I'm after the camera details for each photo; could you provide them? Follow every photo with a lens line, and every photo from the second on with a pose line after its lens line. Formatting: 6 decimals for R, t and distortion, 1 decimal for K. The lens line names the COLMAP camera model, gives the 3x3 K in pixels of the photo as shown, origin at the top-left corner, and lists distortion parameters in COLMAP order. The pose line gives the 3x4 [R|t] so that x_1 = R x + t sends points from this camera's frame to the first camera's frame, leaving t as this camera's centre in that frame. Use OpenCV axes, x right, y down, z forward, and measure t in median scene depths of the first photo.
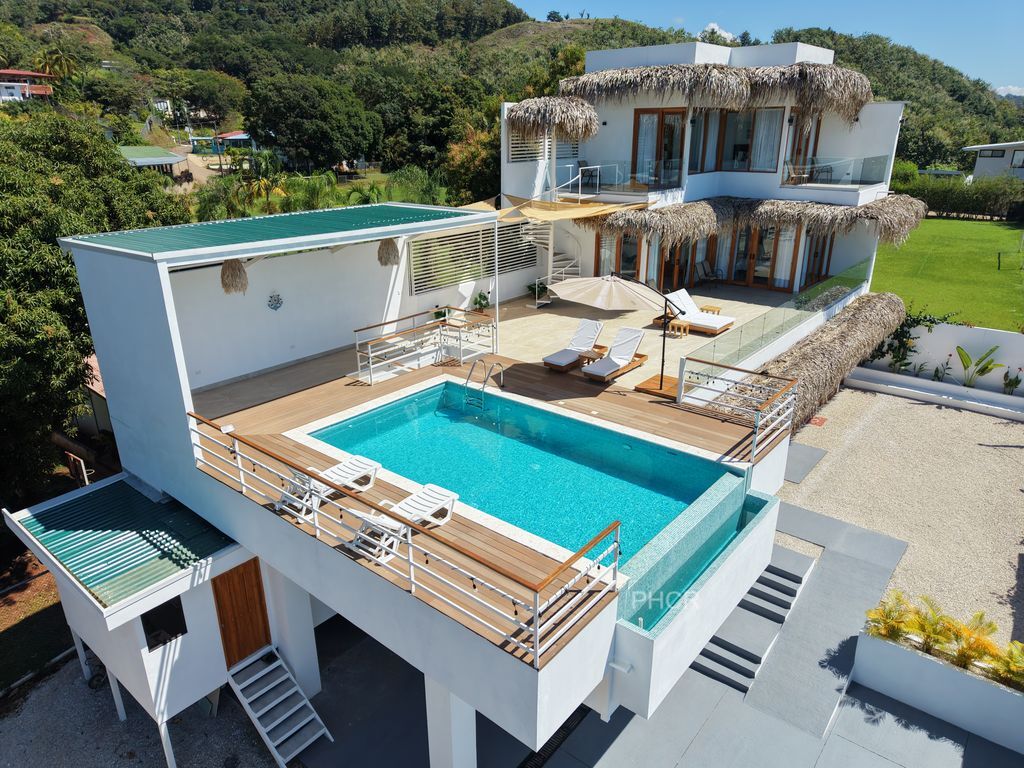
lens RADIAL K [[685.3, 0, 512.7], [0, 685.3, 385.4], [0, 0, 1]] dist [0.009433, 0.000588]
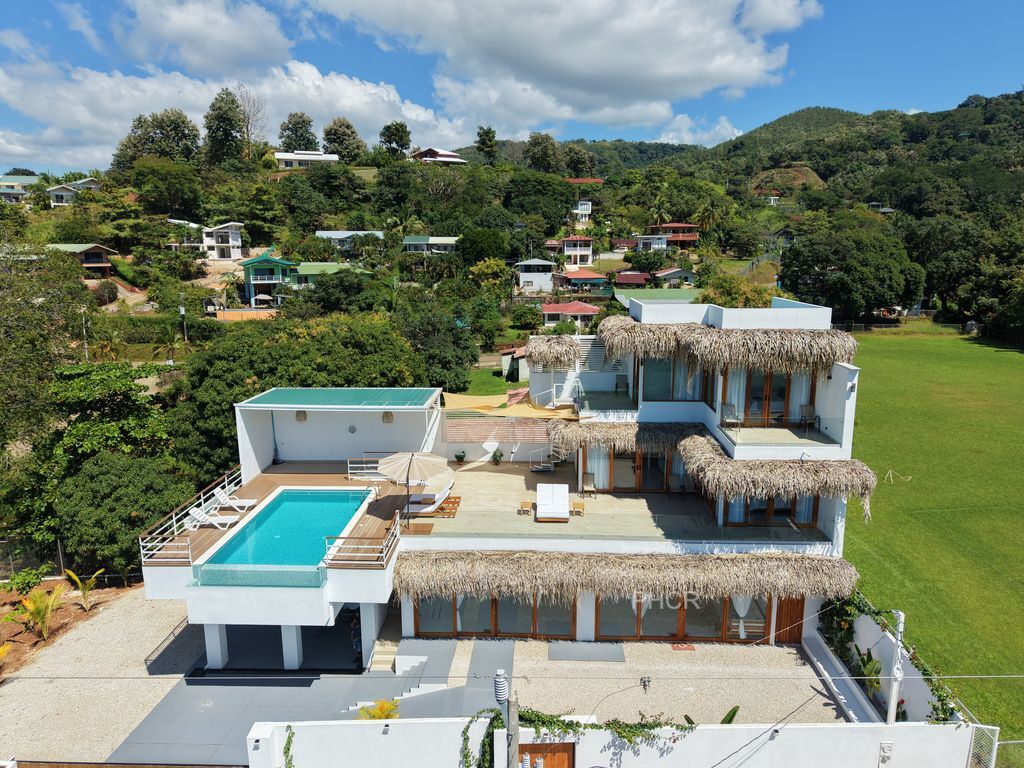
lens RADIAL K [[685.3, 0, 515.5], [0, 685.3, 383.0], [0, 0, 1]] dist [0.009433, 0.000588]
pose [[0.600158, 0.159799, -0.783757, 0.264517], [-0.282066, 0.959177, -0.020425, -0.061149], [0.748498, 0.233330, 0.620732, 0.015122]]
